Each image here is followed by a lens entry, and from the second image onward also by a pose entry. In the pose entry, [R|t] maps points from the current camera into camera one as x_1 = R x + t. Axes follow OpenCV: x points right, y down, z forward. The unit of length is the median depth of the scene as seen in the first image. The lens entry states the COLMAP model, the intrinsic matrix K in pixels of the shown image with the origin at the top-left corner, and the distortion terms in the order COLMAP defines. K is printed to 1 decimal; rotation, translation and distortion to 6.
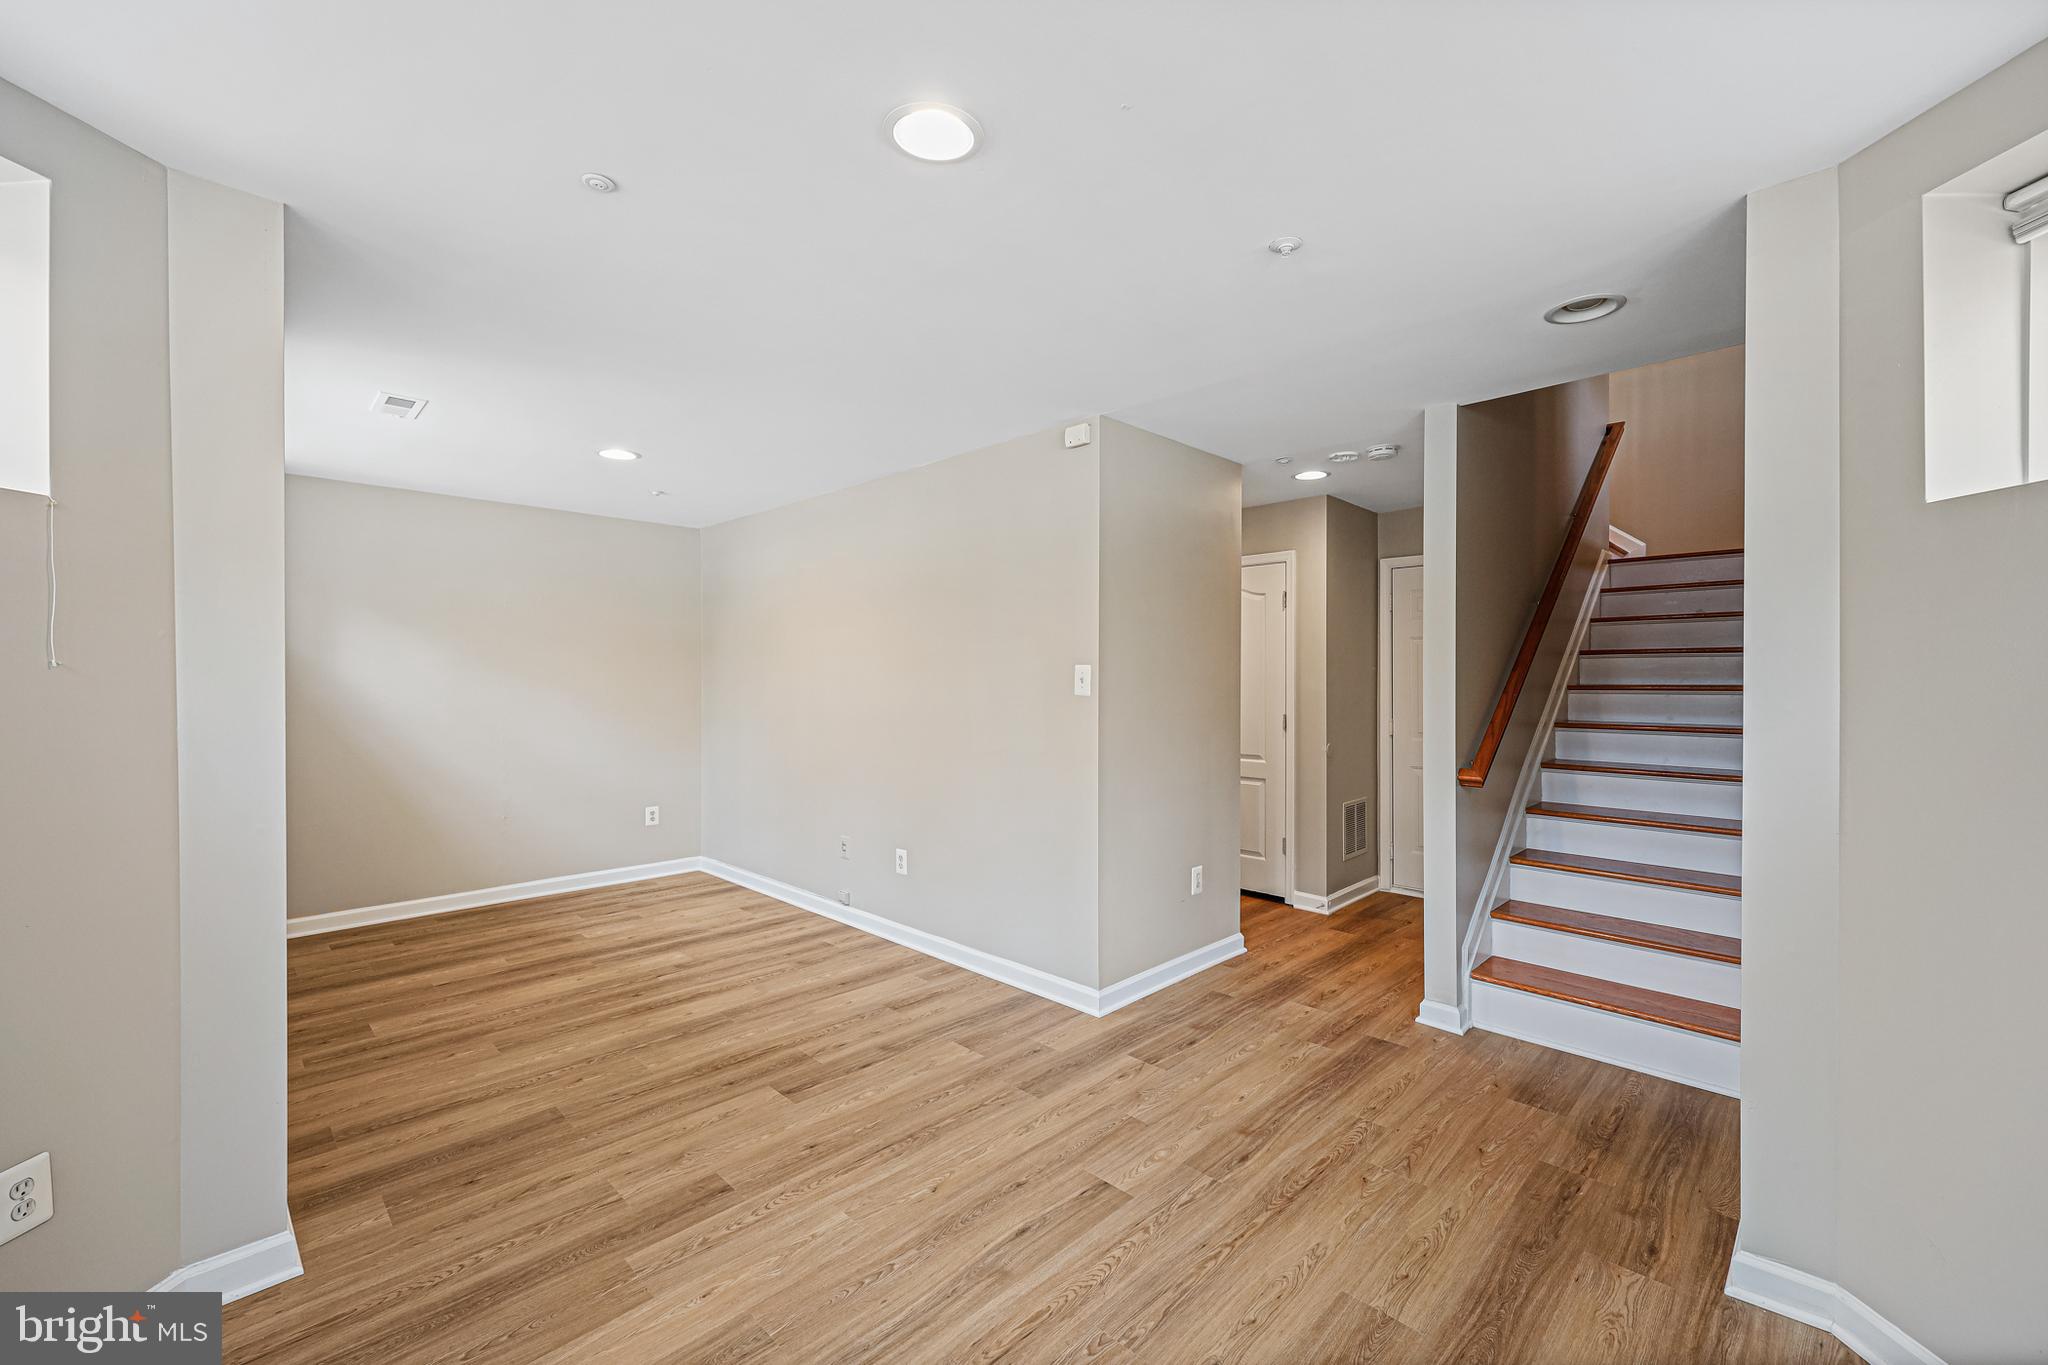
lens RADIAL K [[834.5, 0, 1020.8], [0, 834.5, 681.7], [0, 0, 1]] dist [0.003533, 0.000112]
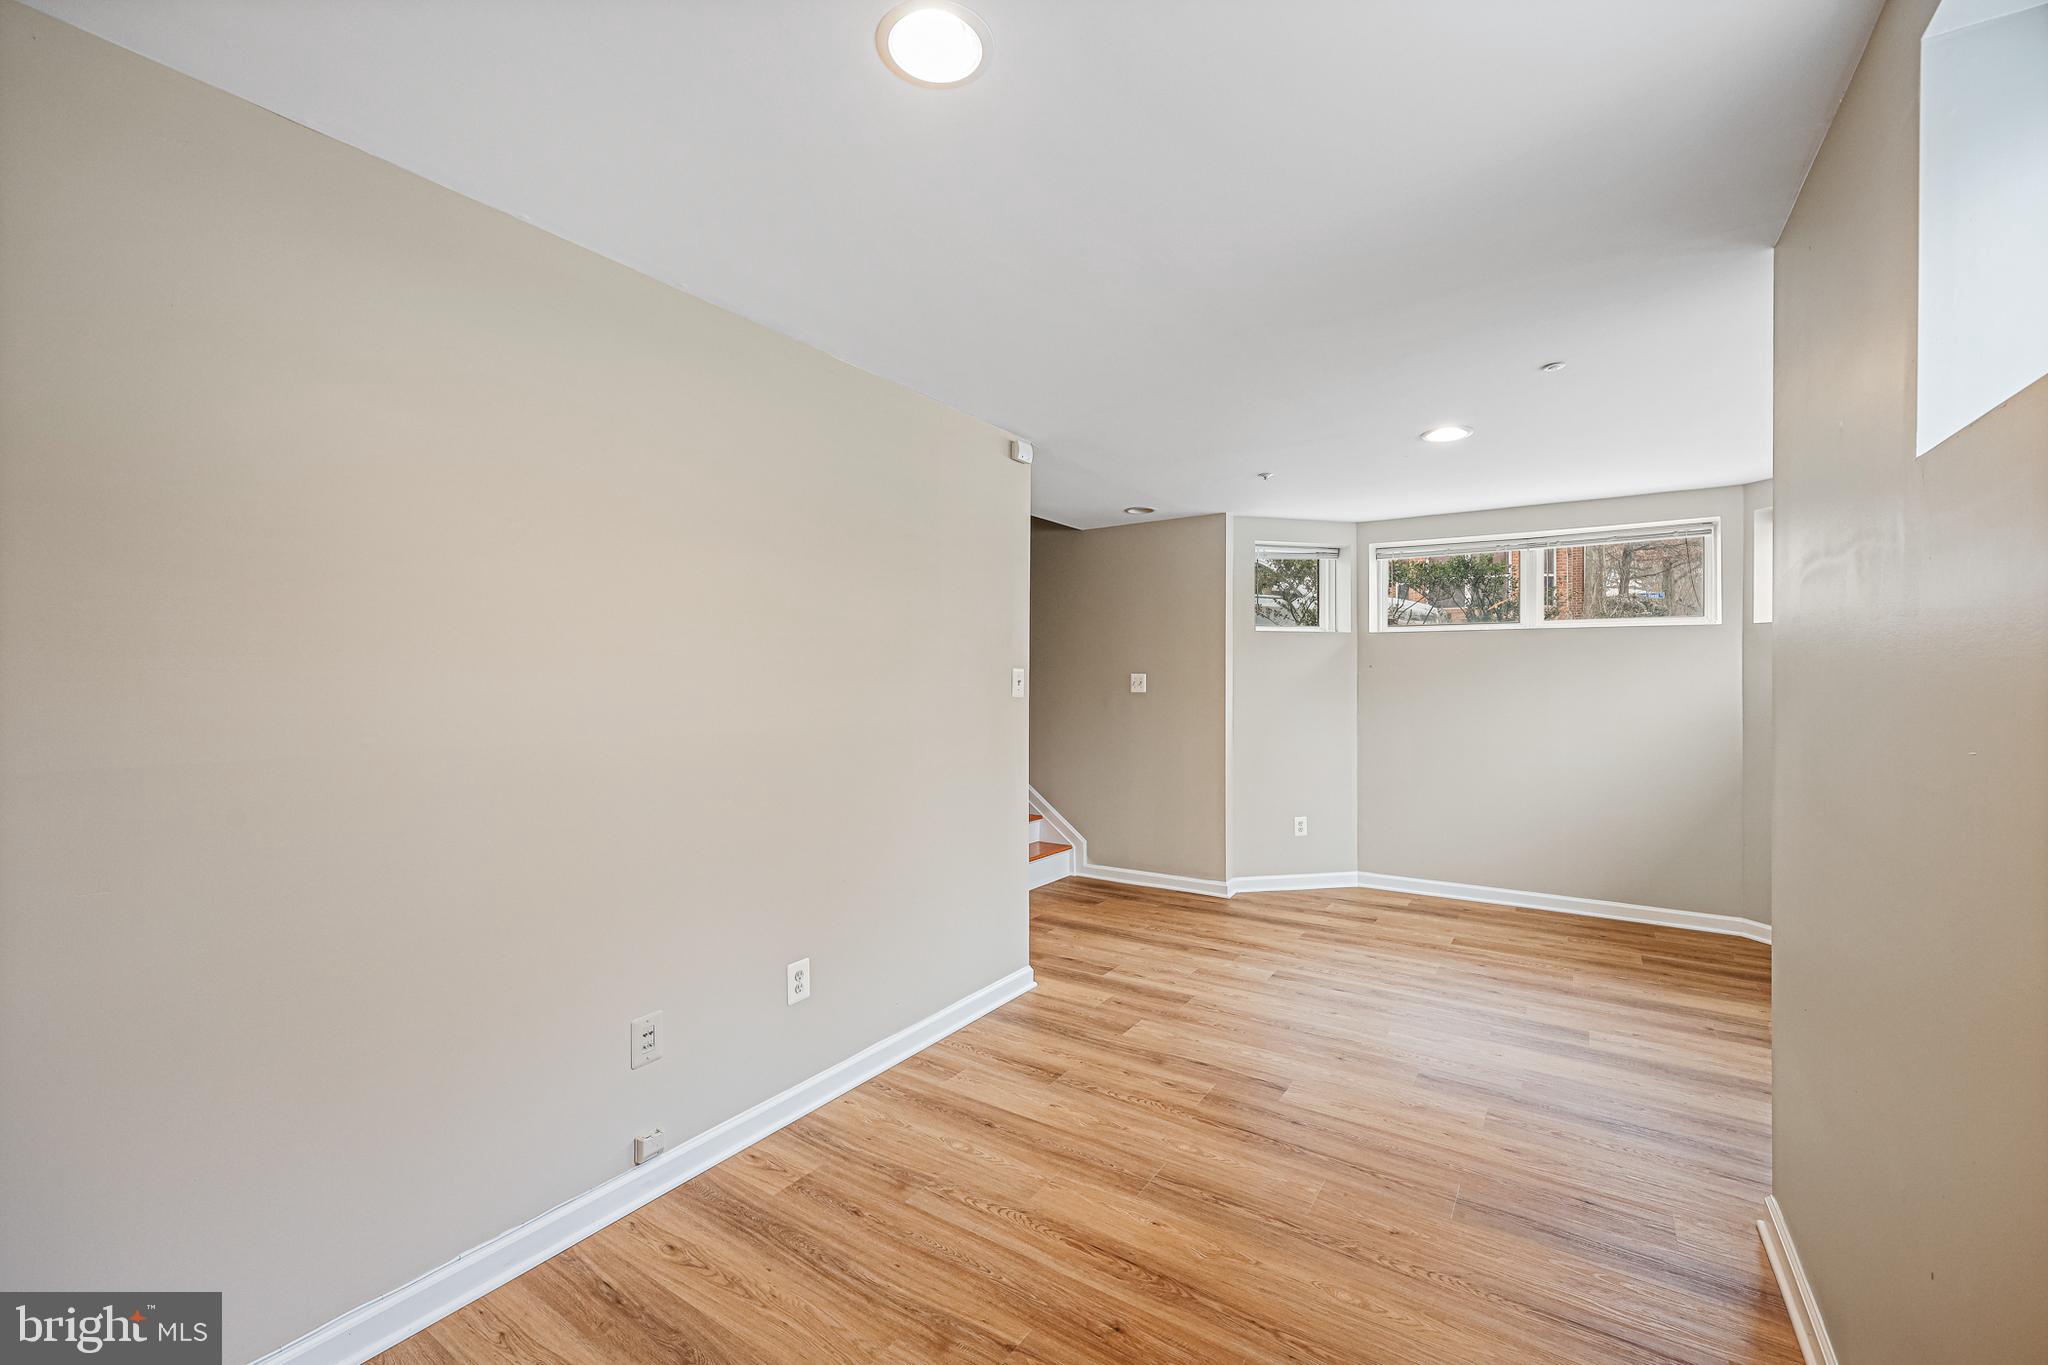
lens RADIAL K [[834.5, 0, 1030.3], [0, 834.5, 683.1], [0, 0, 1]] dist [0.003533, 0.000112]
pose [[-0.201198, -0.001732, 0.979549, -1.119687], [-0.000526, 0.999998, 0.001660, -0.004037], [-0.979551, -0.000182, -0.201198, 1.385686]]
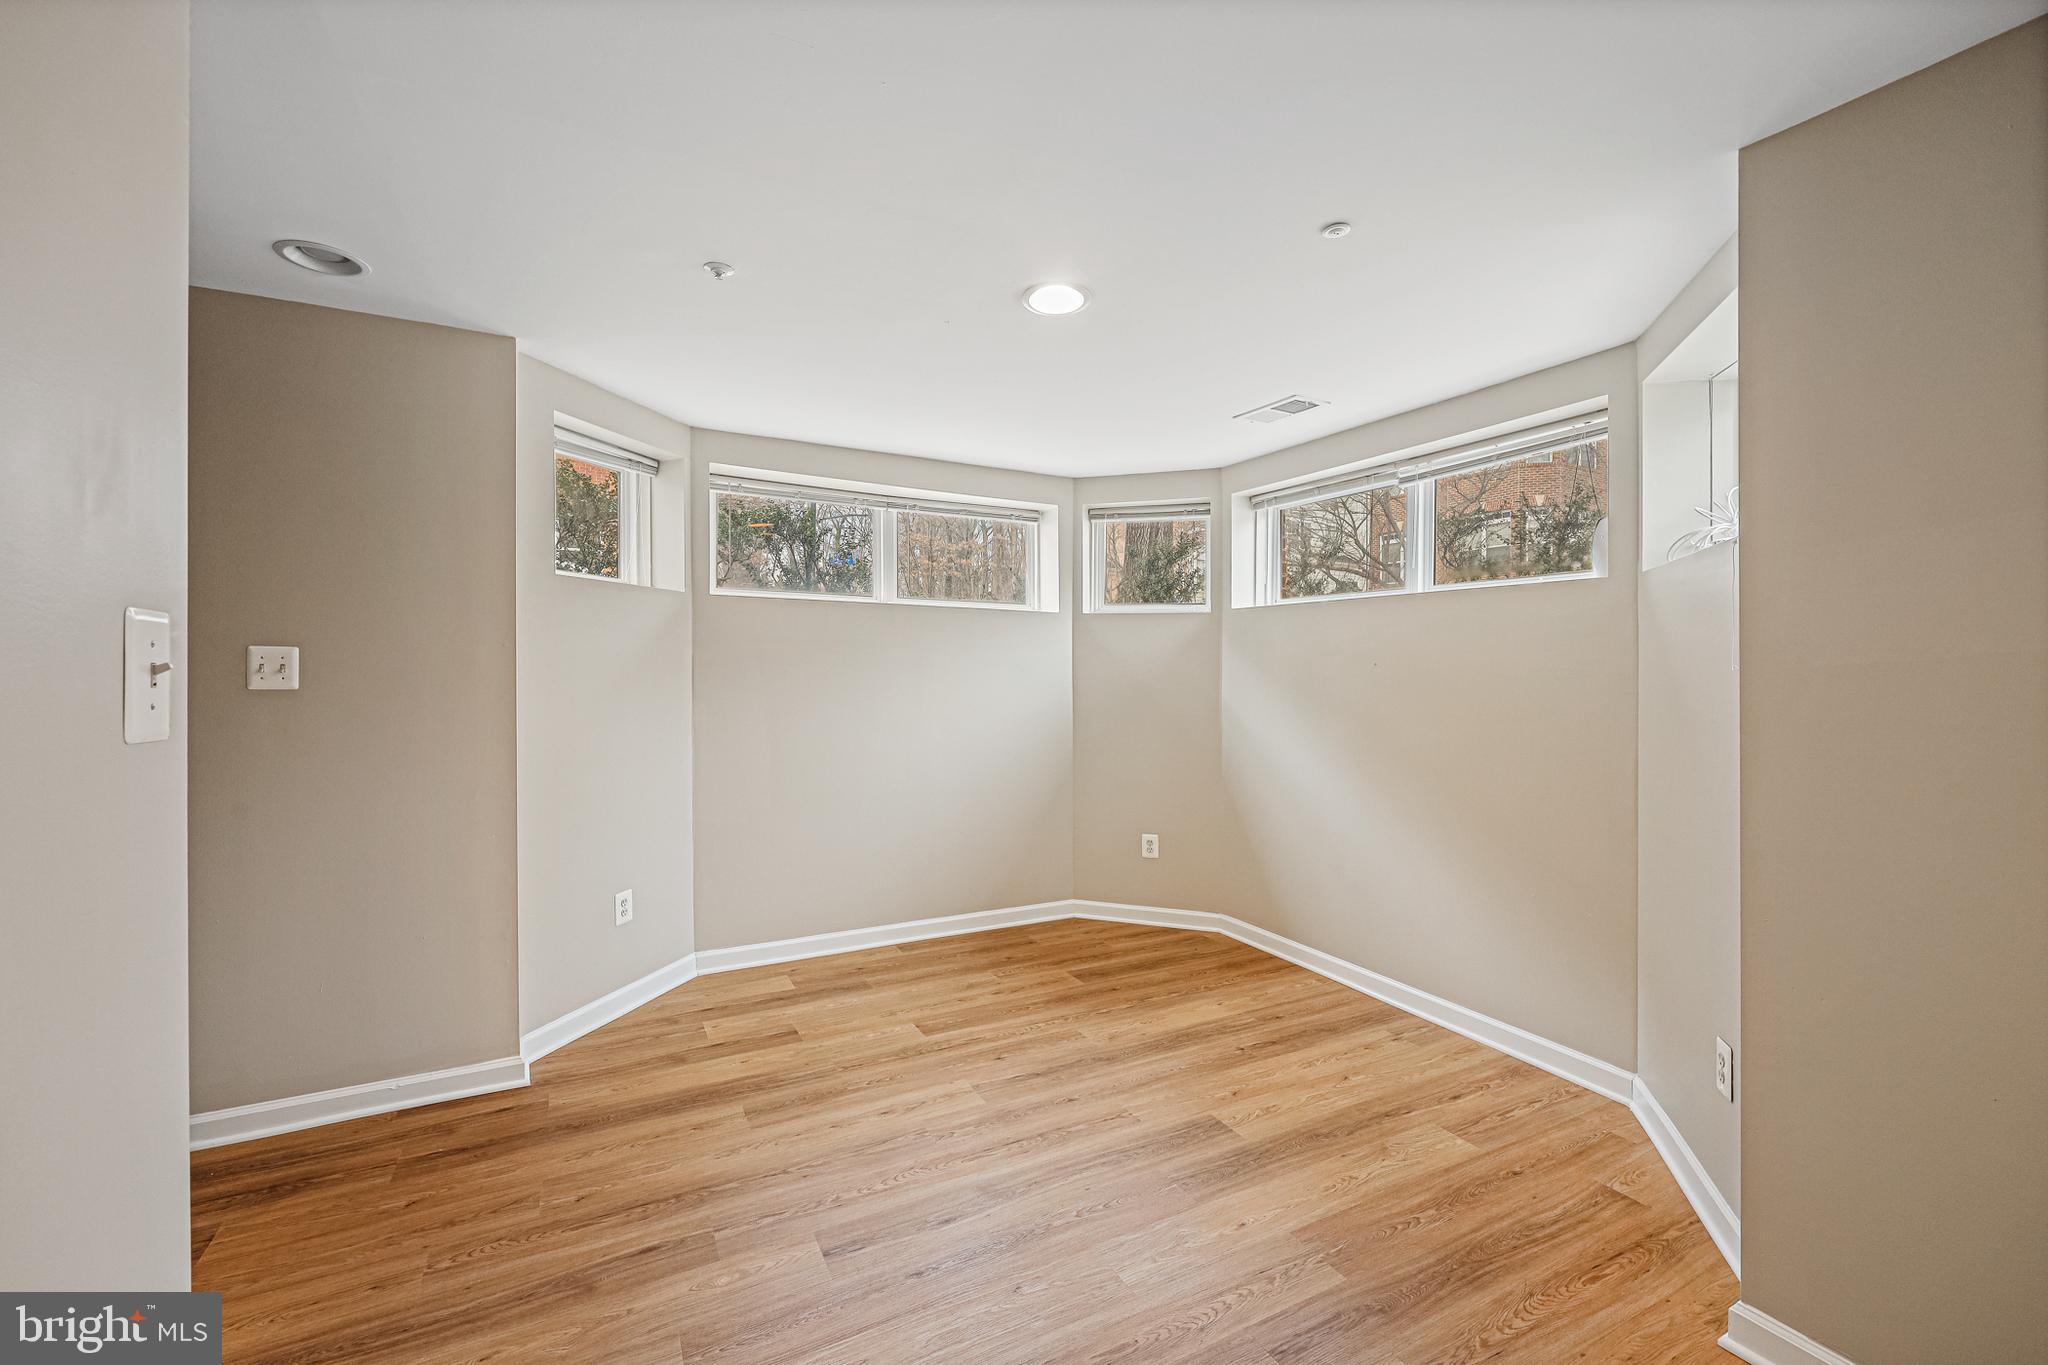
lens RADIAL K [[834.5, 0, 1018.9], [0, 834.5, 673.8], [0, 0, 1]] dist [0.003533, 0.000112]
pose [[-0.953993, -0.010090, 0.299659, -0.258402], [-0.008286, 0.999939, 0.007290, -0.007342], [-0.299715, 0.004471, -0.954018, 1.330227]]
